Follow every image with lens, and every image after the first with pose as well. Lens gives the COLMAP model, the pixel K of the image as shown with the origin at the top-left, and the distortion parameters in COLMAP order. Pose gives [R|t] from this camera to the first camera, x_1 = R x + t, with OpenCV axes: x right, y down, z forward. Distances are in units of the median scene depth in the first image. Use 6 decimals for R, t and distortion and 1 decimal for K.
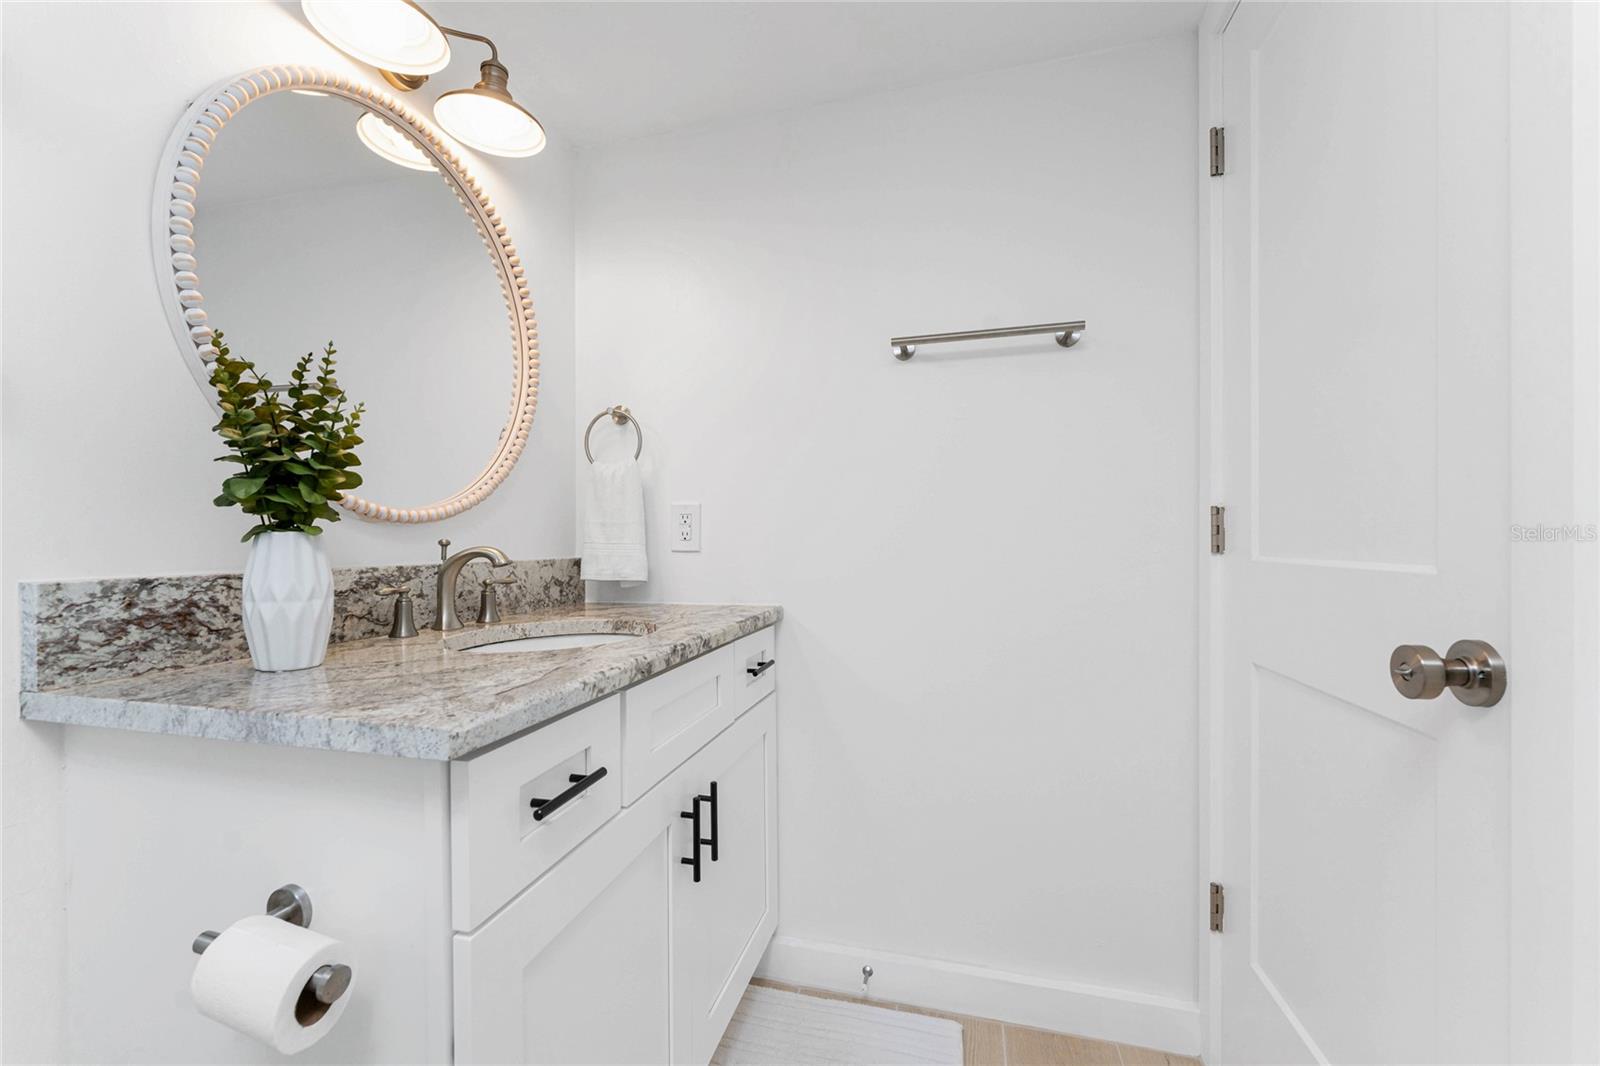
lens RADIAL K [[661.1, 0, 765.5], [0, 661.1, 538.3], [0, 0, 1]] dist [0.053379, -0.000098]
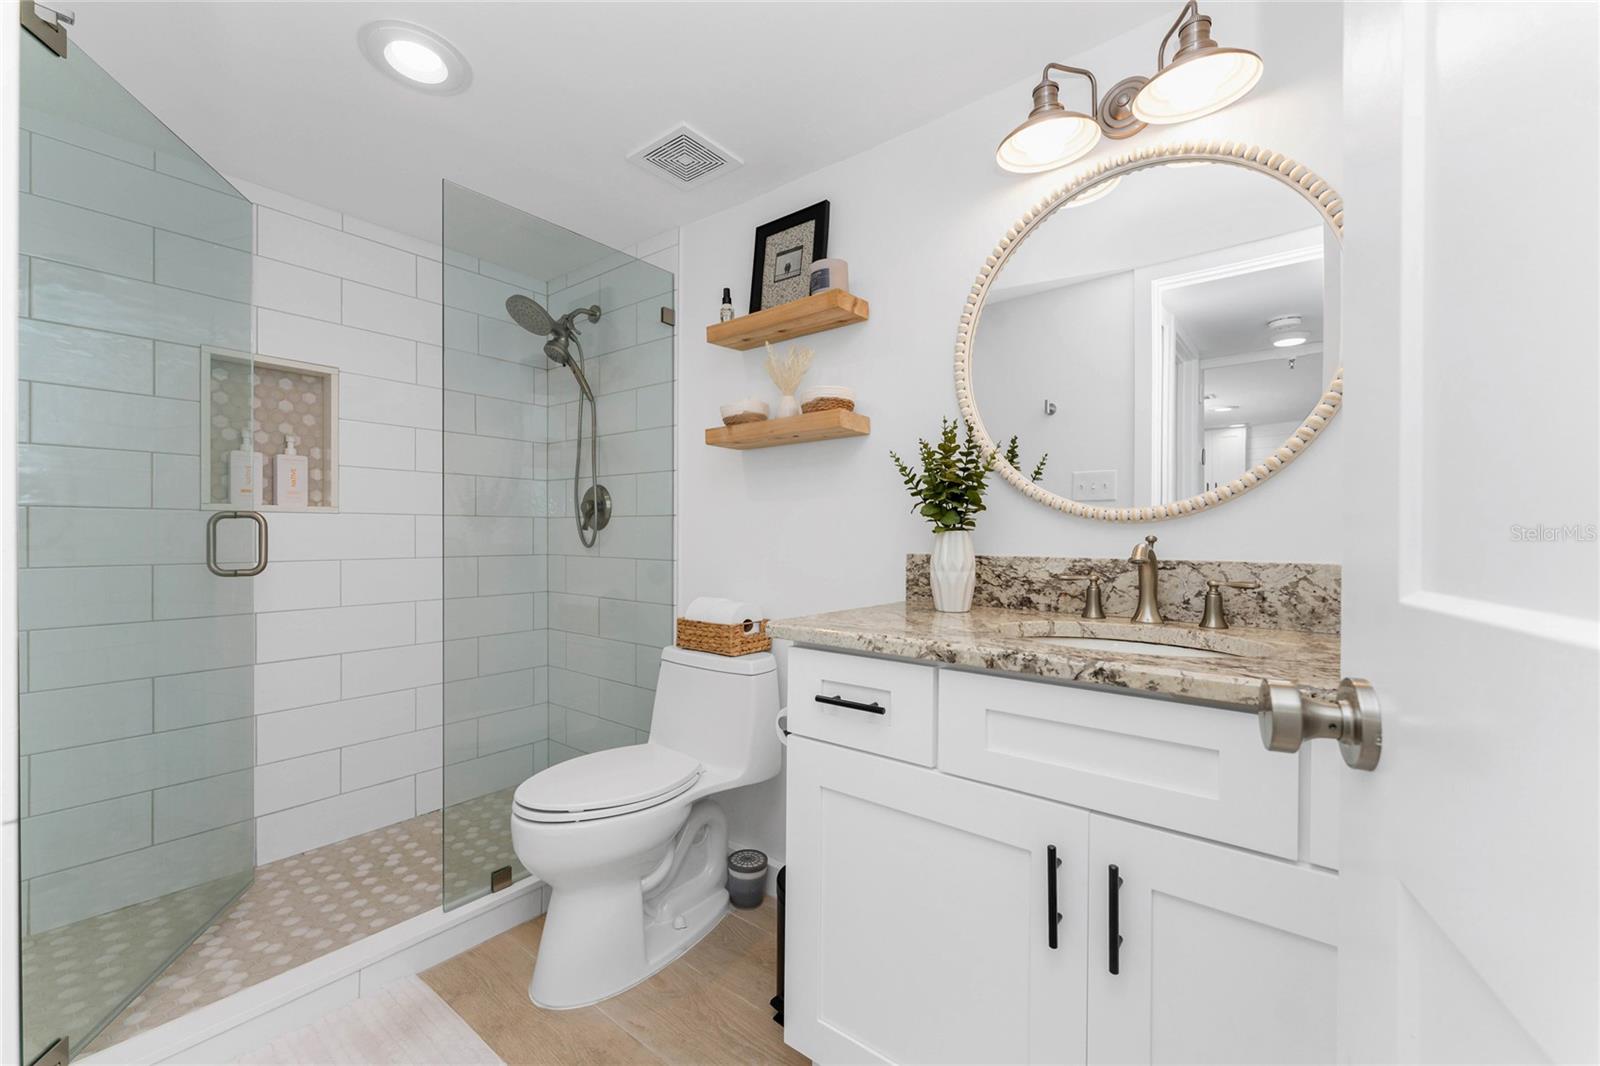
lens RADIAL K [[645.1, 0, 769.0], [0, 645.1, 536.1], [0, 0, 1]] dist [0.000983, -0.000153]
pose [[-0.400673, 0.002413, -0.916218, 0.767595], [0.000994, 0.999997, 0.002199, -0.000734], [0.916220, -0.000029, -0.400675, 0.980968]]
